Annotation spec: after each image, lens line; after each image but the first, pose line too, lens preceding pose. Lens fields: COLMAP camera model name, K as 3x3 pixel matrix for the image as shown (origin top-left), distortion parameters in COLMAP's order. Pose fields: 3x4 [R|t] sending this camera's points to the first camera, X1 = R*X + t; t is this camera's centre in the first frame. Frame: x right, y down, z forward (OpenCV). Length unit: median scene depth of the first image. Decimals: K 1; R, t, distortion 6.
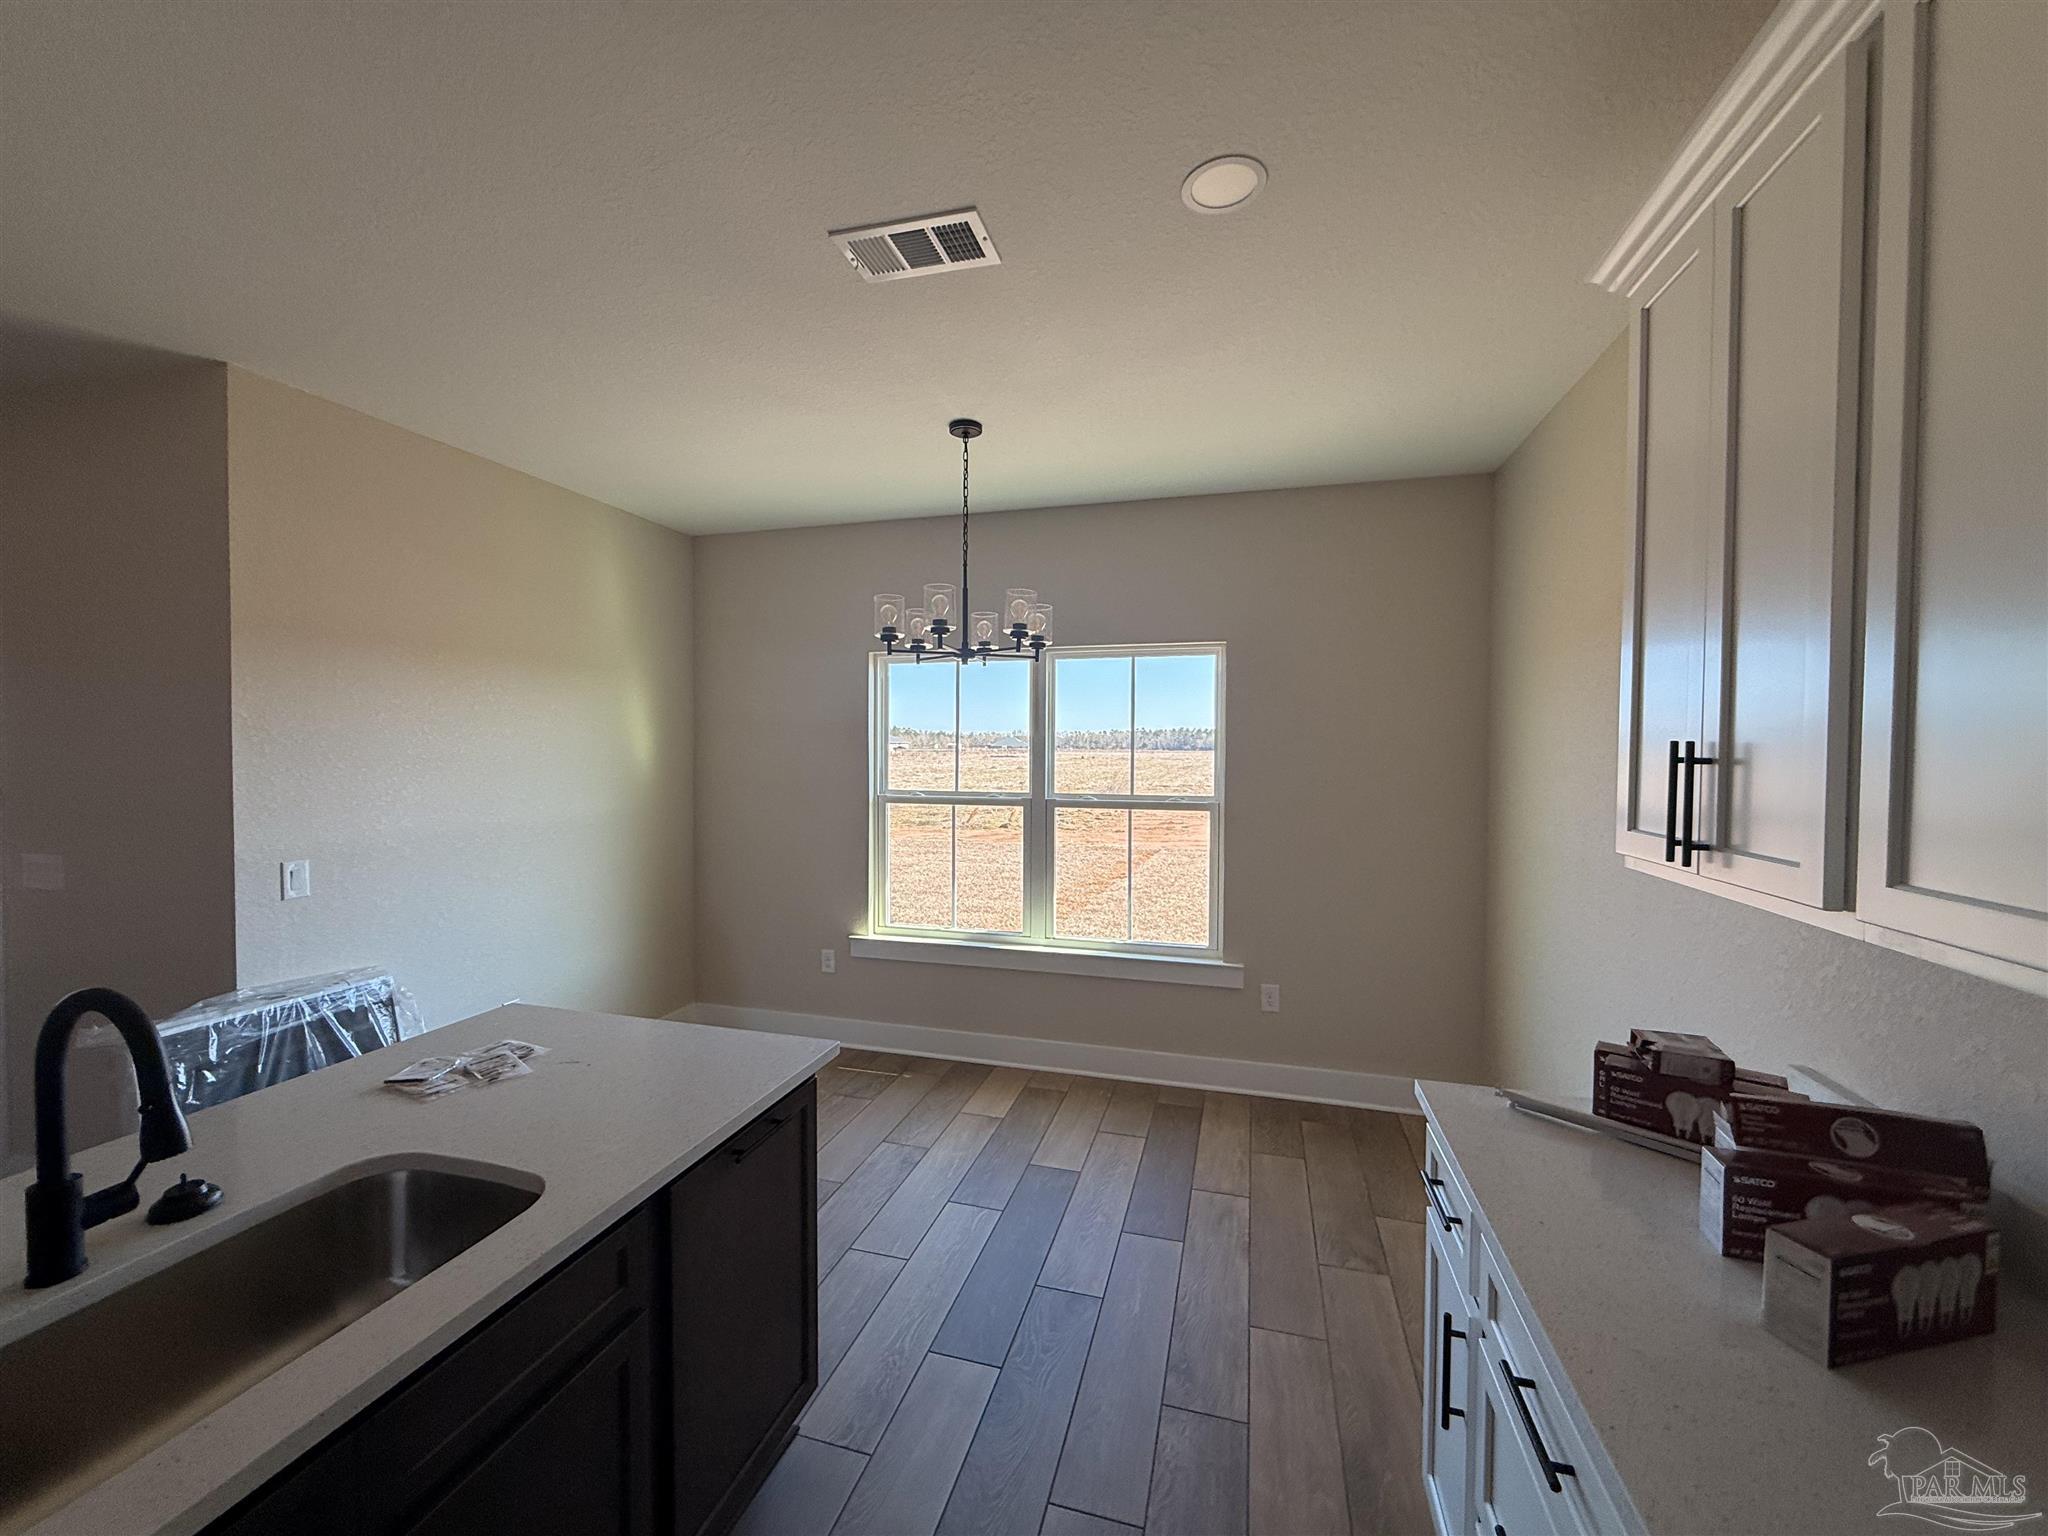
lens RADIAL K [[812.3, 0, 1003.1], [0, 812.3, 765.8], [0, 0, 1]] dist [-0.000229, -0.000092]
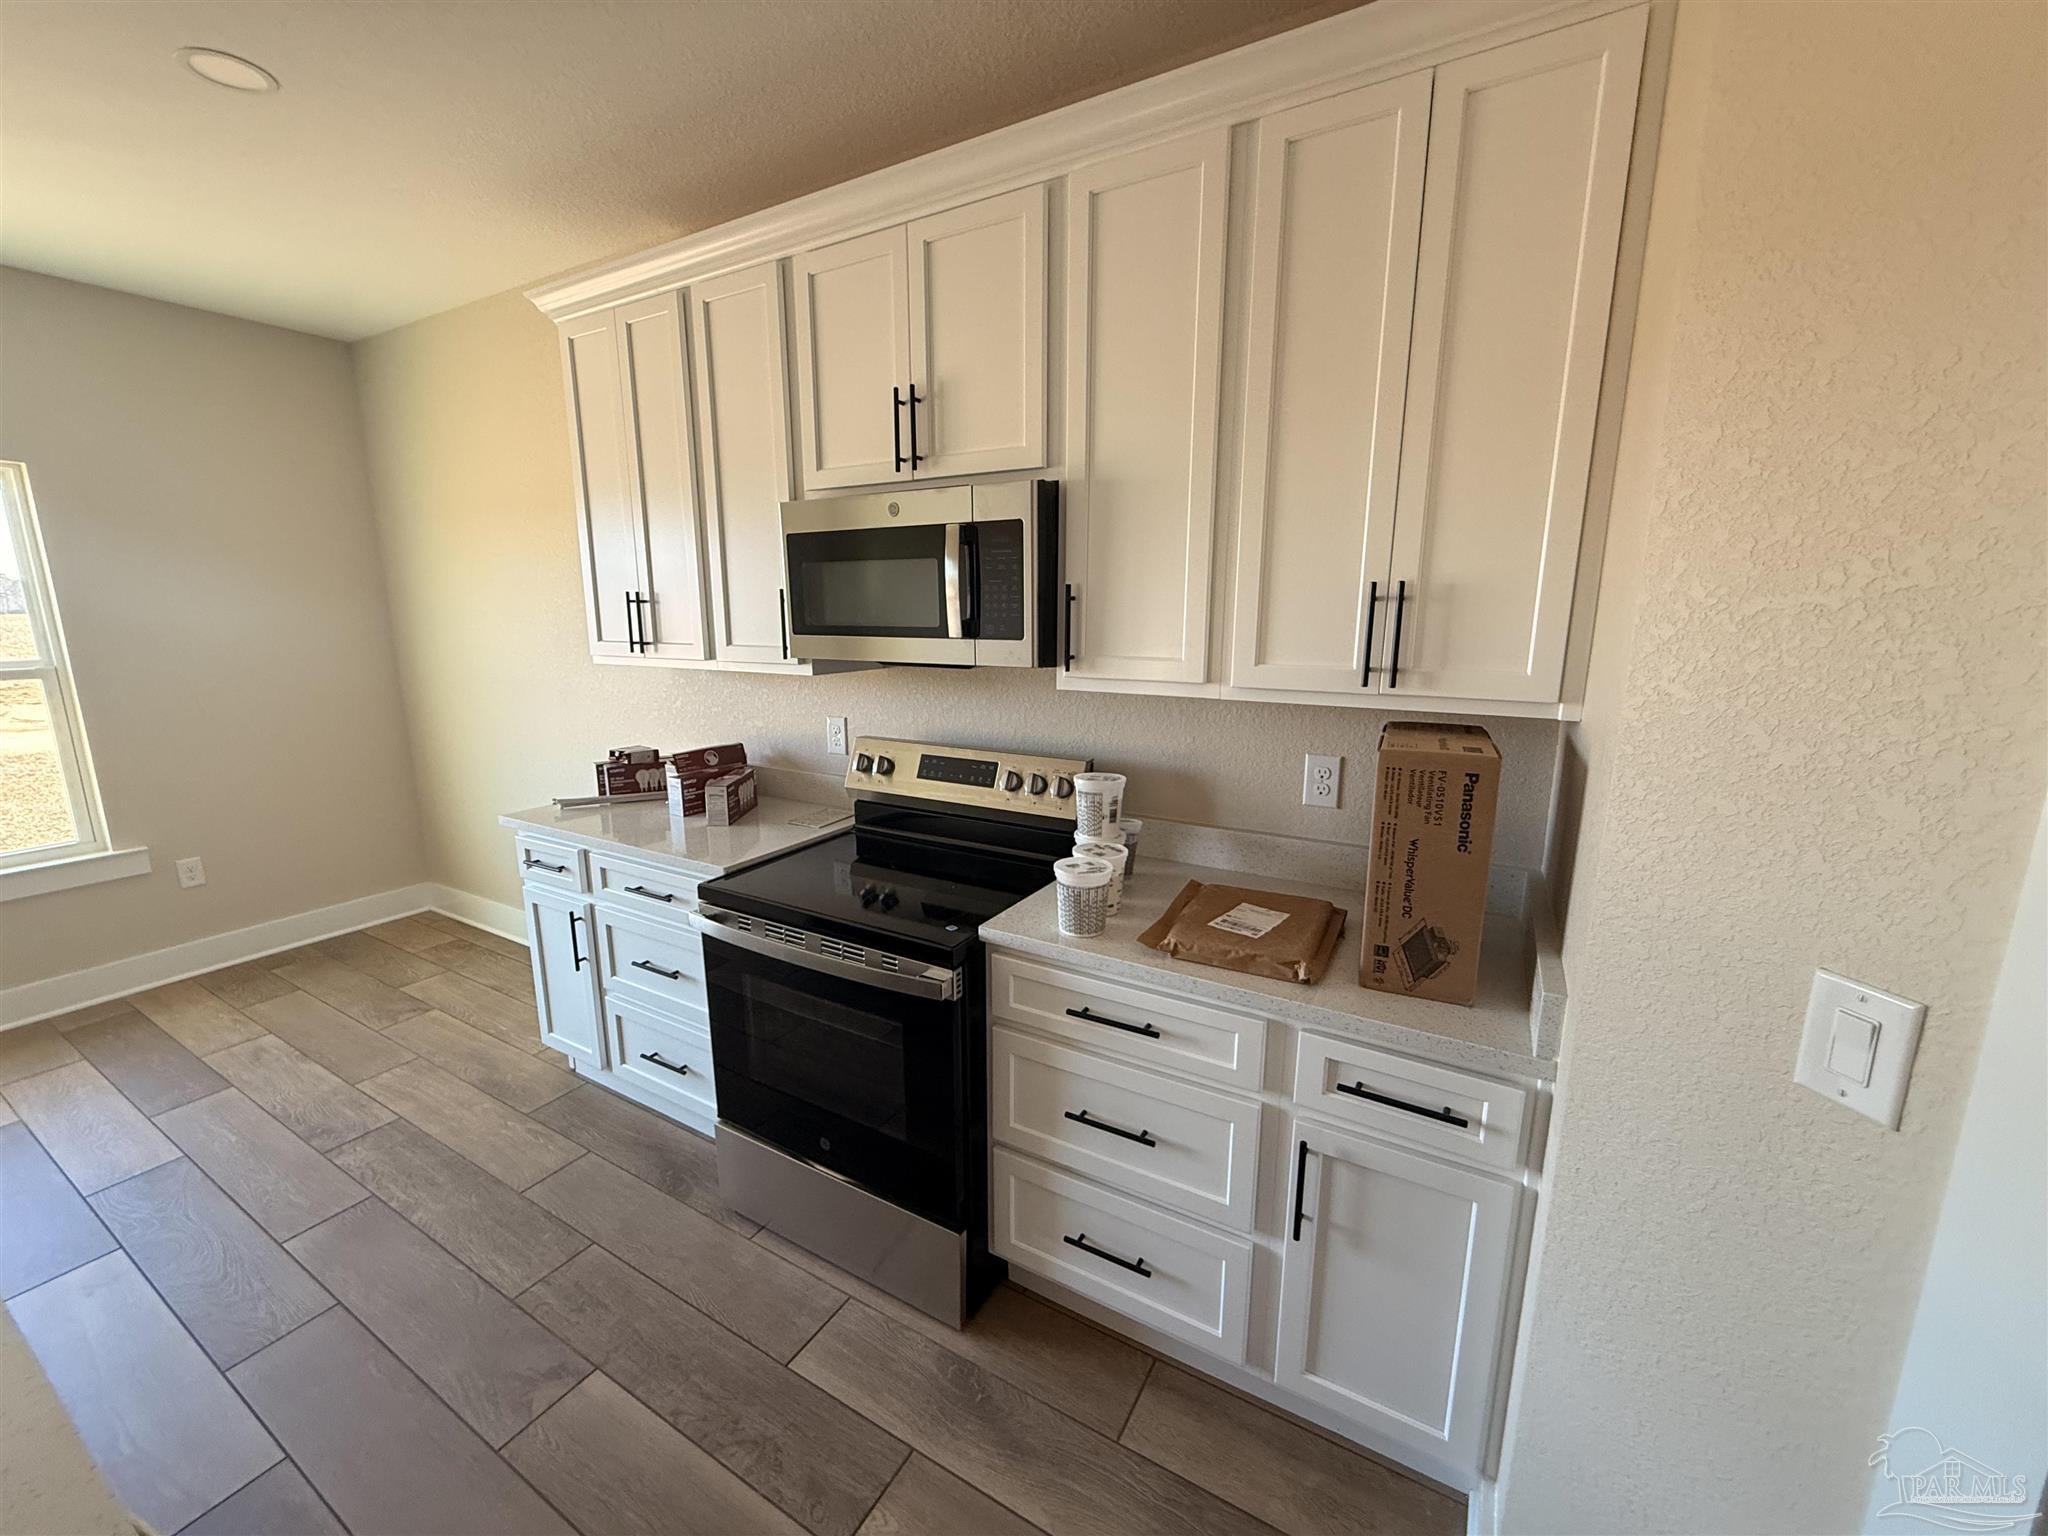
lens RADIAL K [[814.0, 0, 1017.1], [0, 814.0, 765.0], [0, 0, 1]] dist [-0.000092, 0.000134]
pose [[0.241466, -0.189582, 0.951711, -0.486270], [0.022226, 0.981554, 0.189888, 0.015220], [-0.970155, -0.024698, 0.241225, -0.220957]]
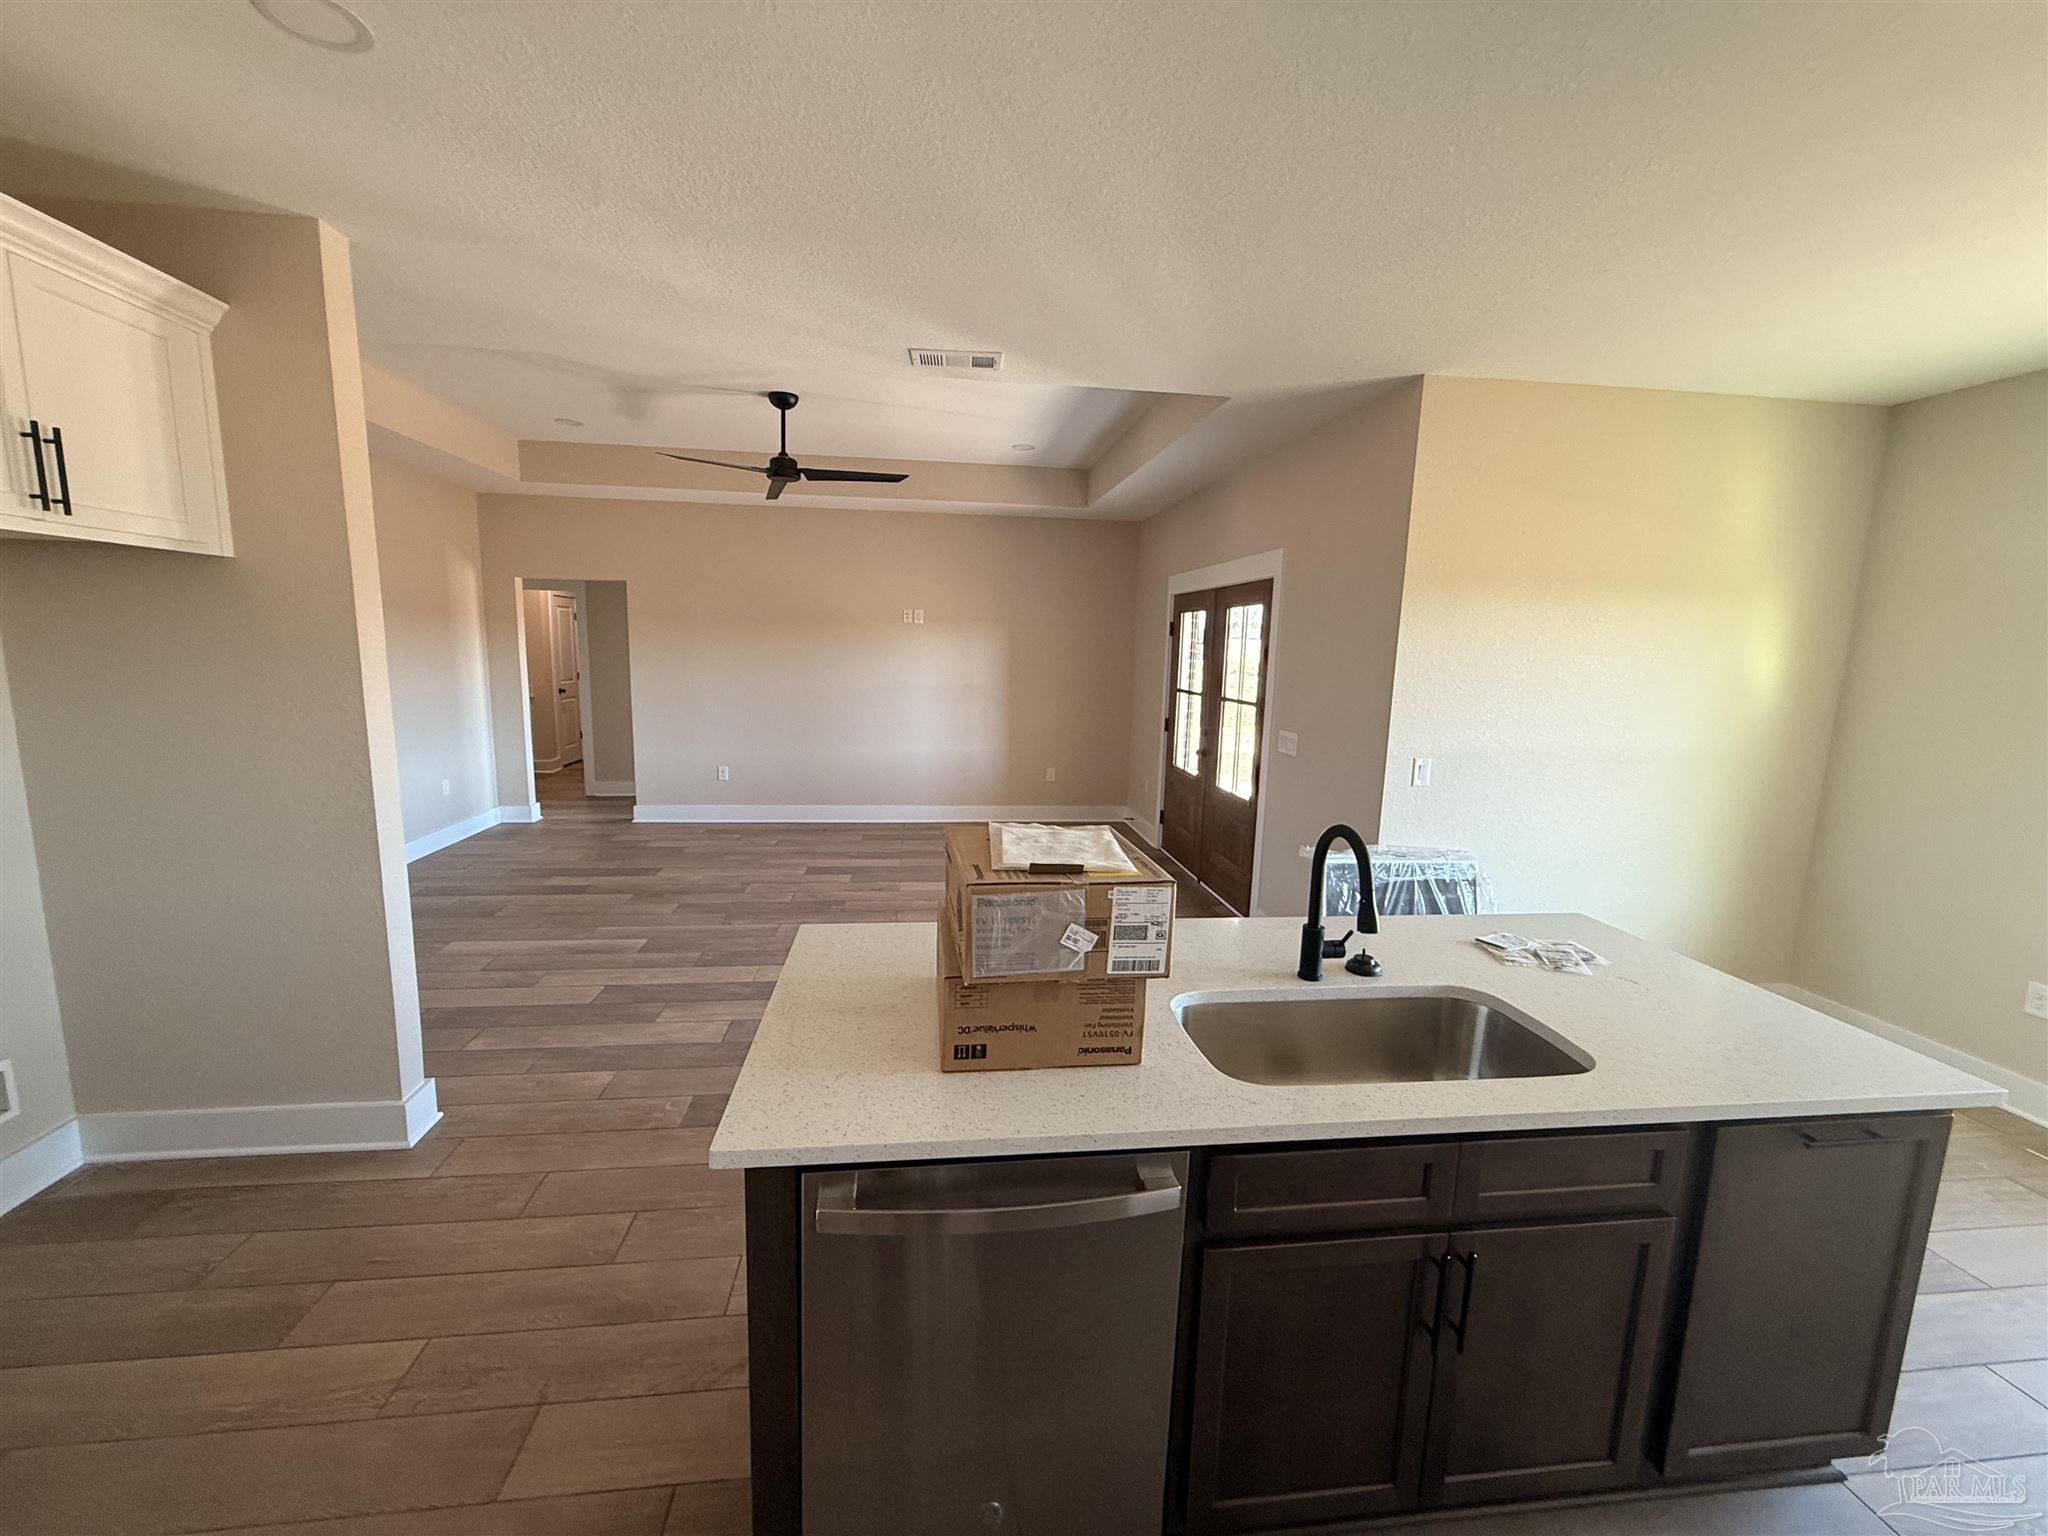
lens RADIAL K [[822.1, 0, 1024.0], [0, 822.1, 768.0], [0, 0, 1]] dist [0.001779, 0.000375]
pose [[0.410475, 0.148212, -0.899746, 0.059688], [-0.048265, 0.988851, 0.140871, -0.022810], [0.910594, -0.014398, 0.413052, -0.134689]]
